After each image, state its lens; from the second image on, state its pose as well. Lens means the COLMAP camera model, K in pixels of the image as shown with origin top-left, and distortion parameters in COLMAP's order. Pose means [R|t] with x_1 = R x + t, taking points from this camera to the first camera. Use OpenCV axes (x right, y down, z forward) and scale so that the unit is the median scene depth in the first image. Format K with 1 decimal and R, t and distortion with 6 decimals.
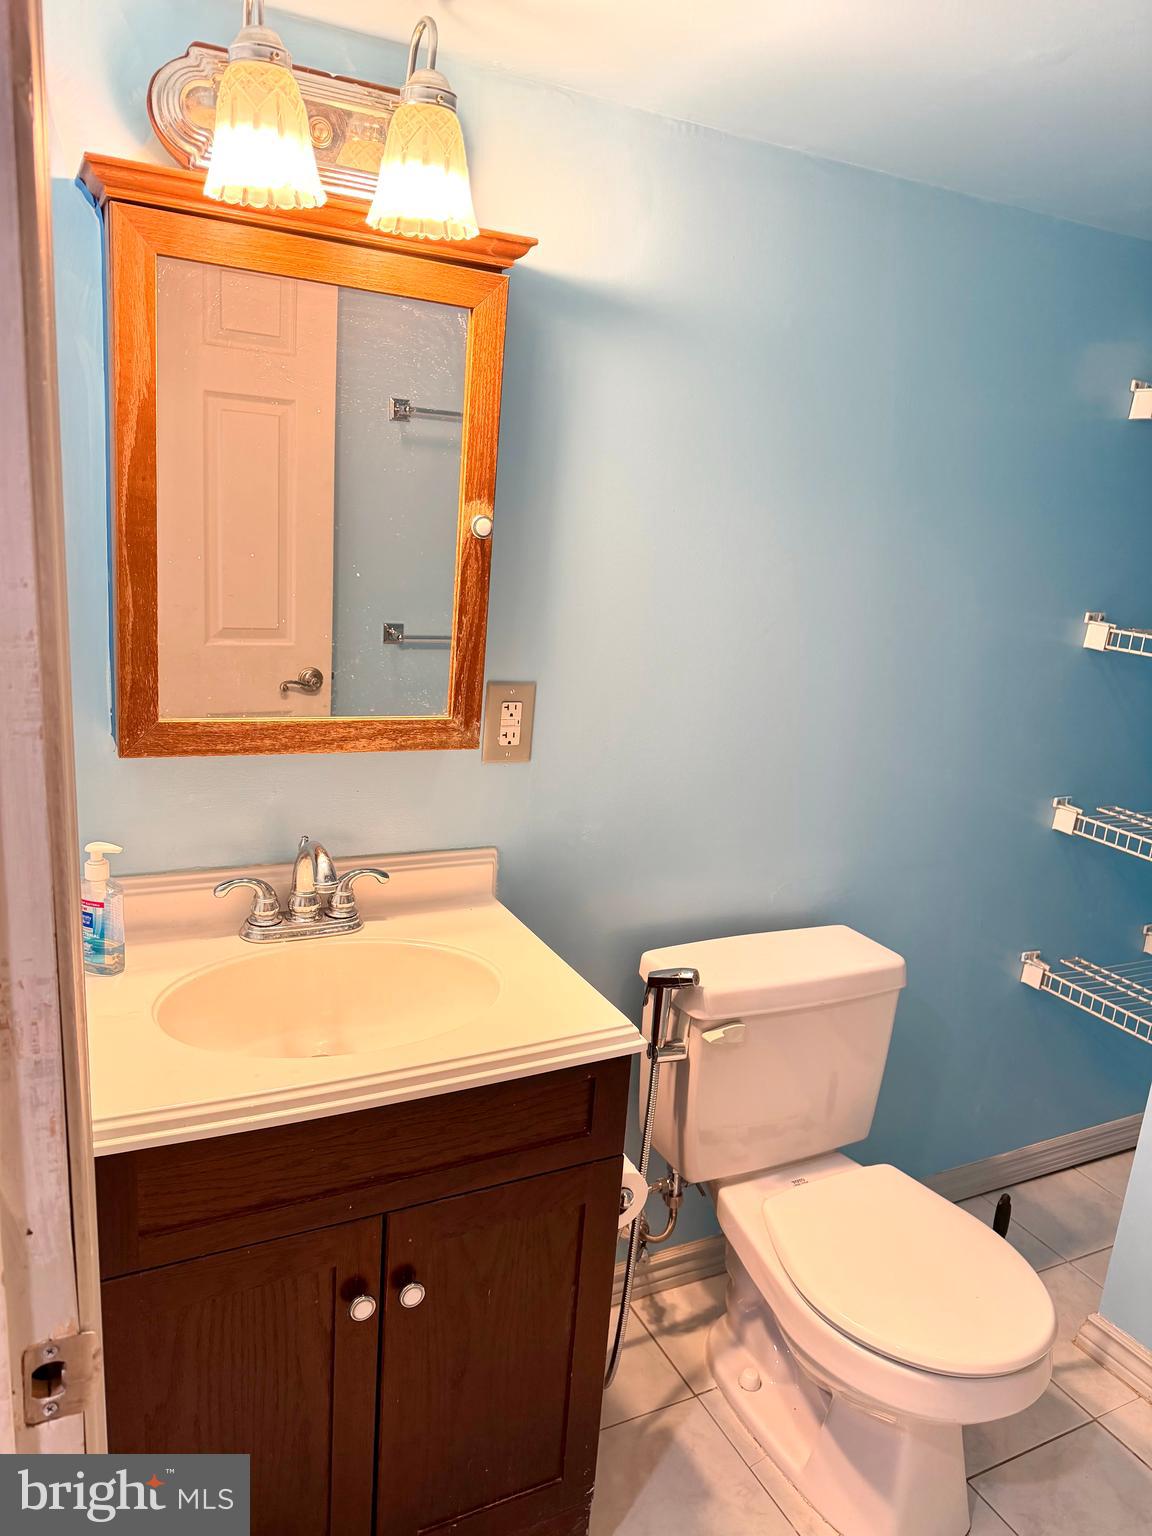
lens RADIAL K [[1080.4, 0, 572.8], [0, 1080.4, 771.1], [0, 0, 1]] dist [0.089328, -0.124652]
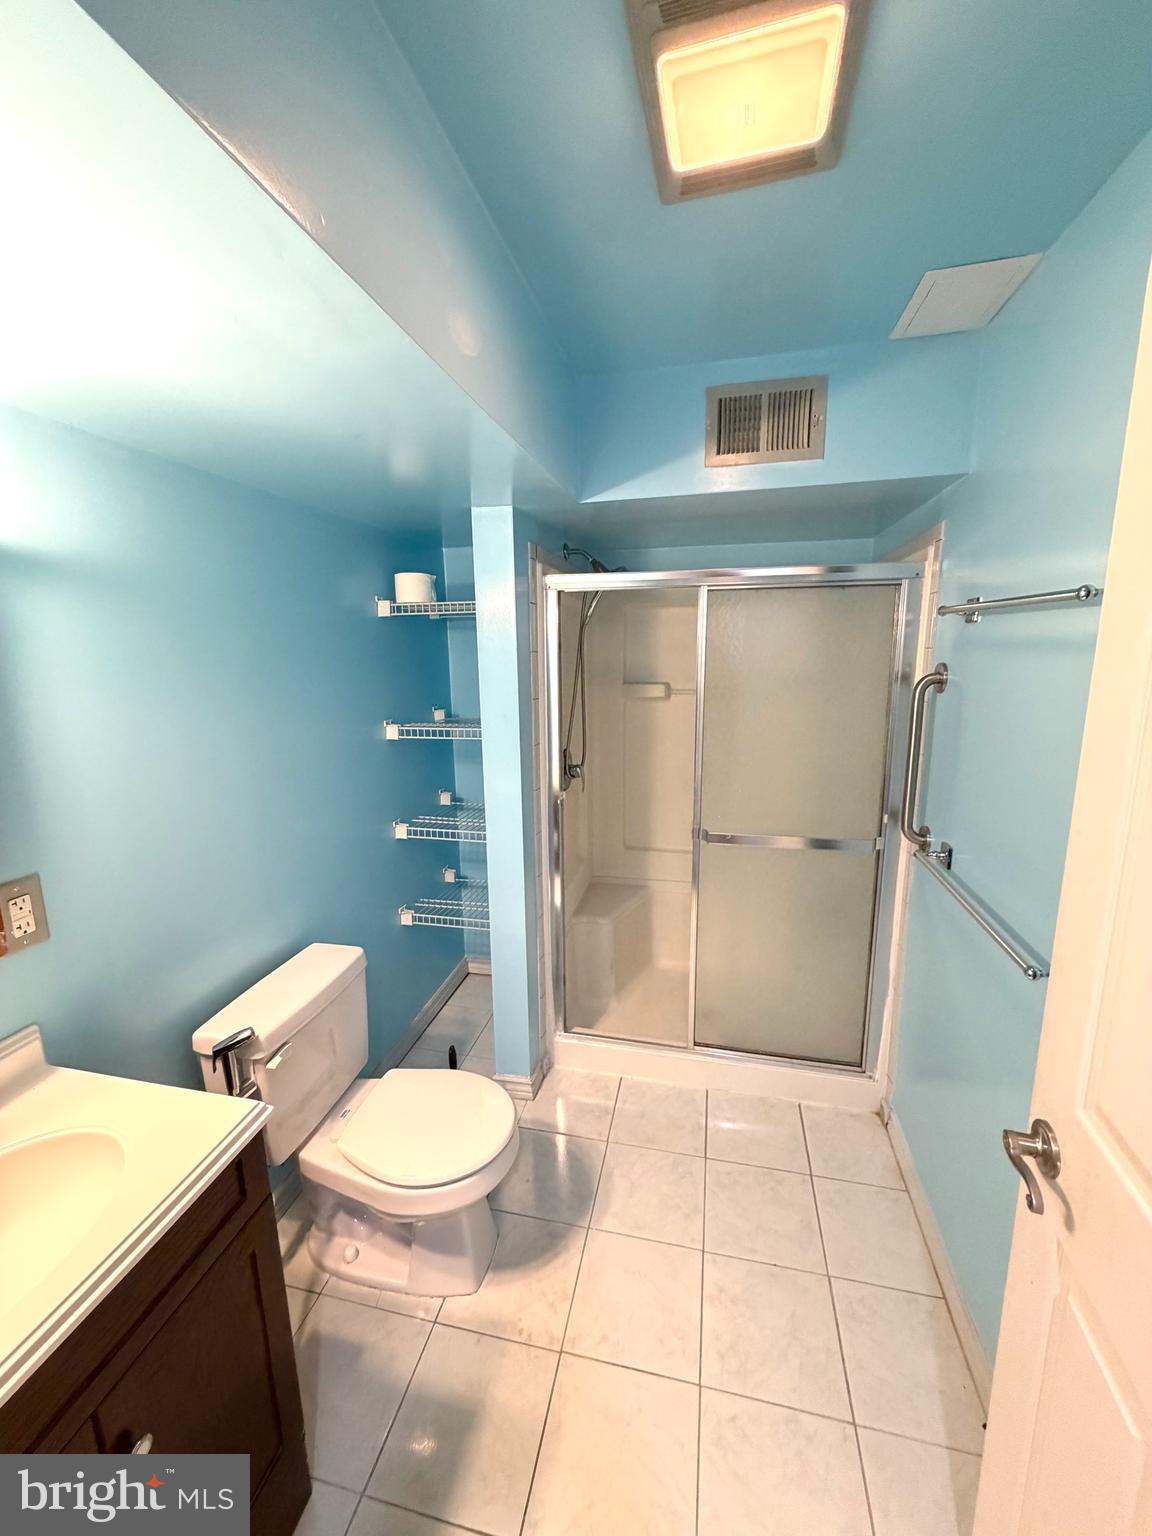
lens RADIAL K [[612.2, 0, 575.4], [0, 612.2, 761.8], [0, 0, 1]] dist [-0.000633, 0.000033]
pose [[0.637157, -0.227339, 0.736443, -0.123962], [0.252180, 0.964407, 0.079530, -0.104876], [-0.728311, 0.135043, 0.671808, 0.122243]]
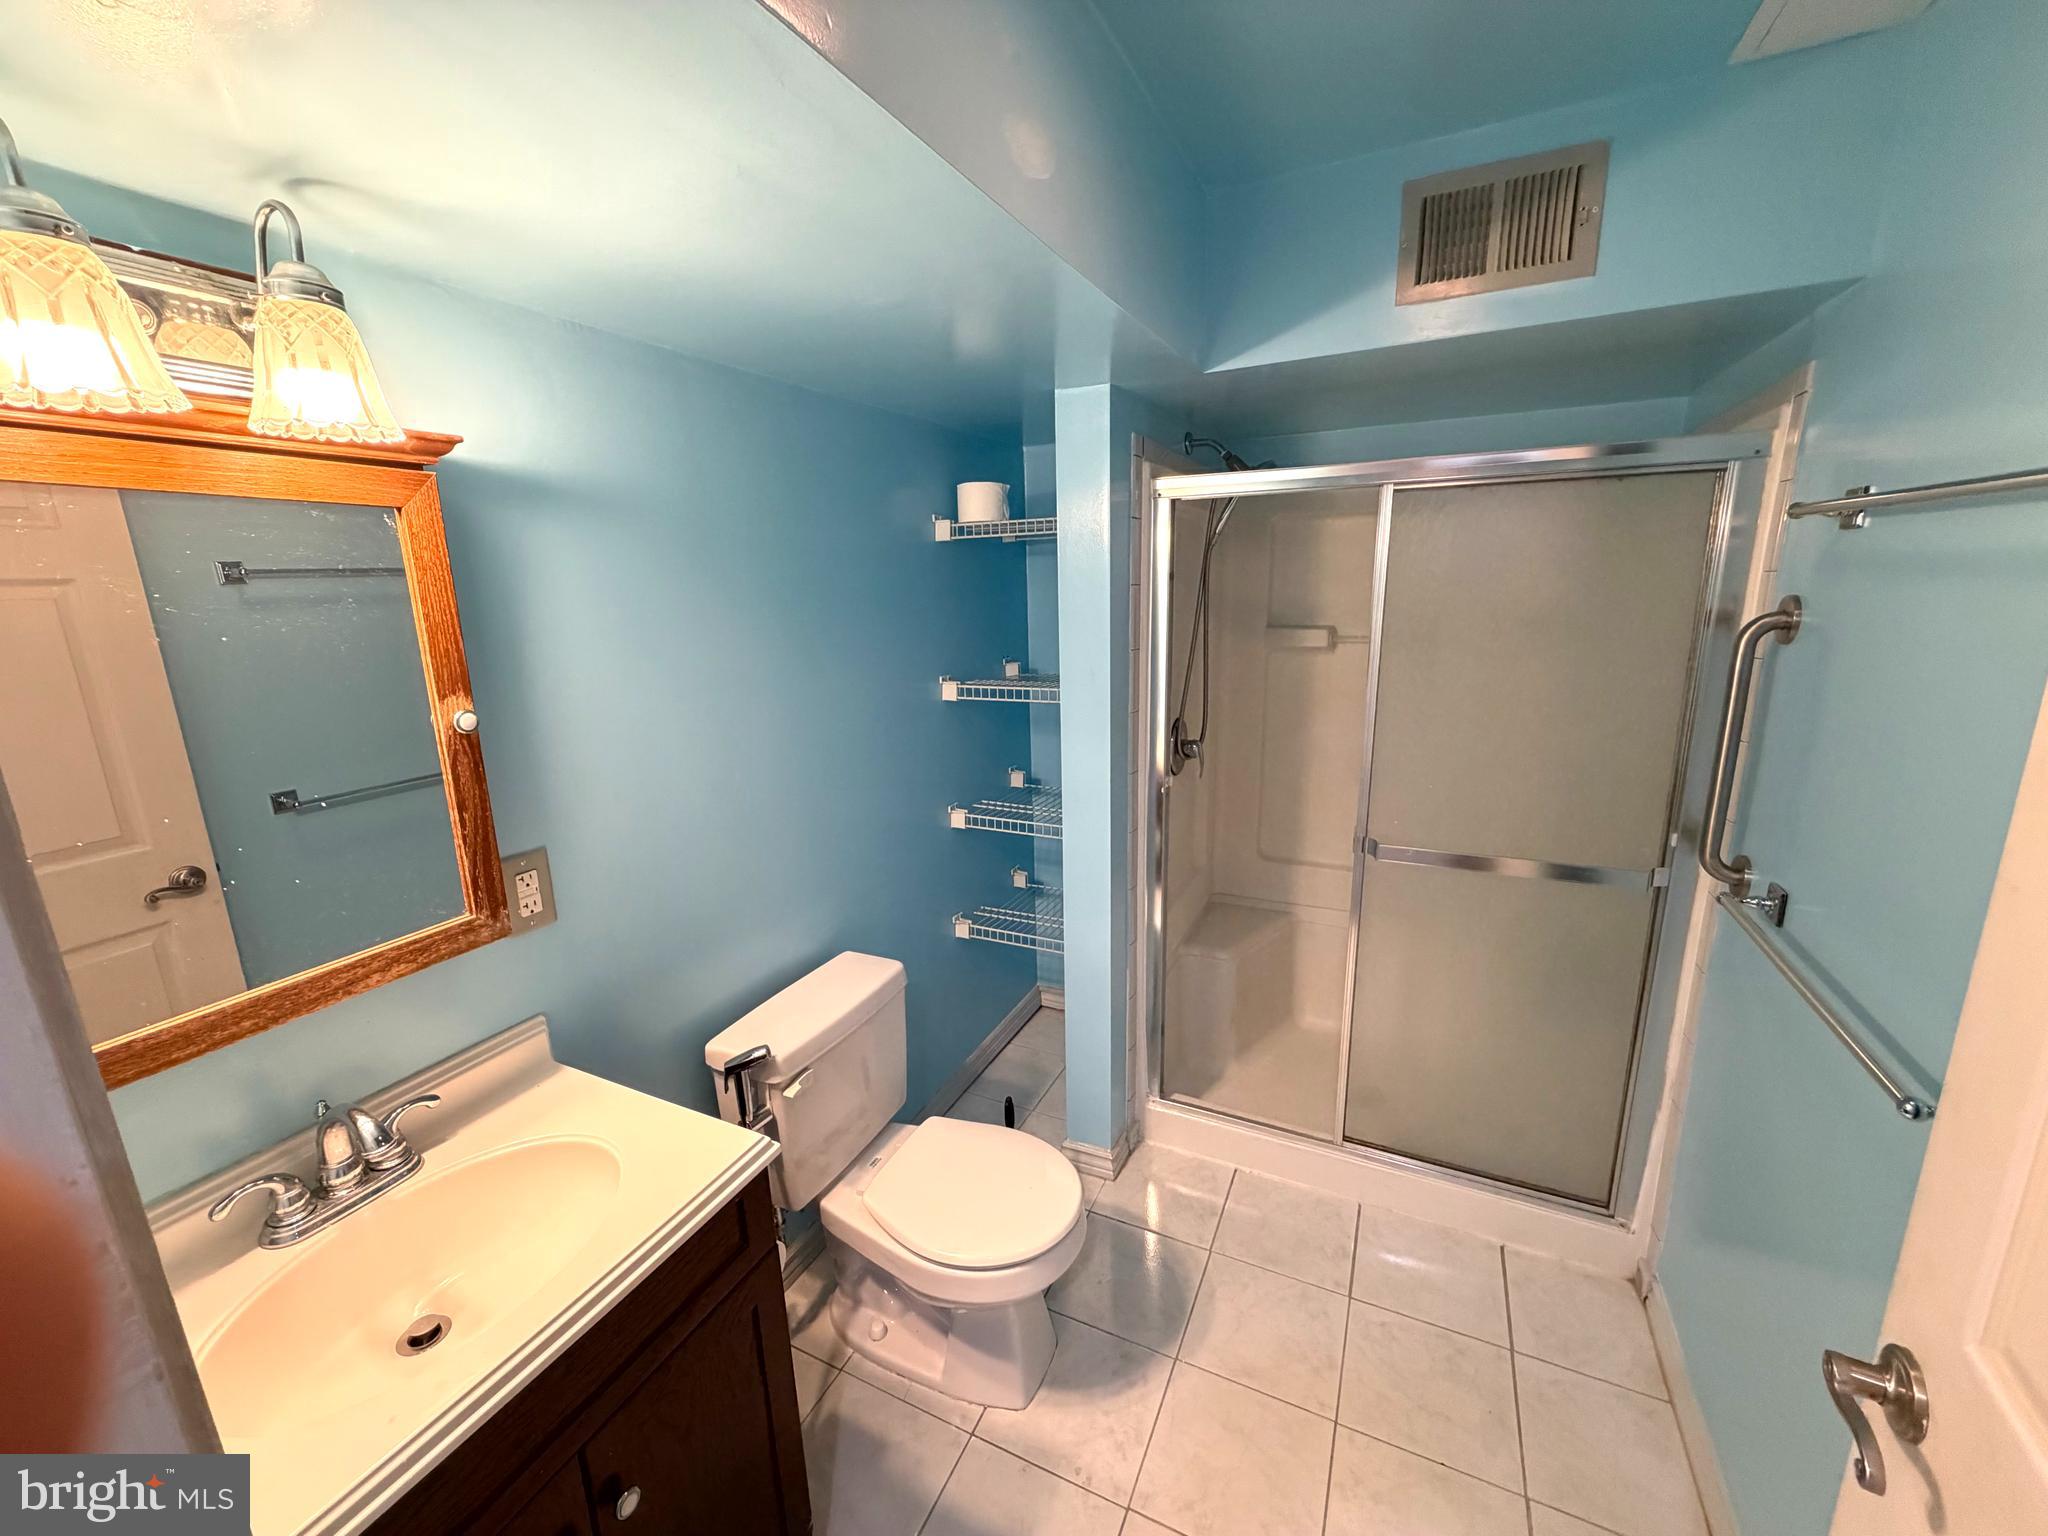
lens RADIAL K [[816.3, 0, 1015.8], [0, 816.3, 767.6], [0, 0, 1]] dist [-0.000633, 0.000033]
pose [[0.795554, -0.231769, 0.559801, -0.095570], [0.235936, 0.969518, 0.066102, -0.101264], [-0.558058, 0.079489, 0.825986, 0.106485]]
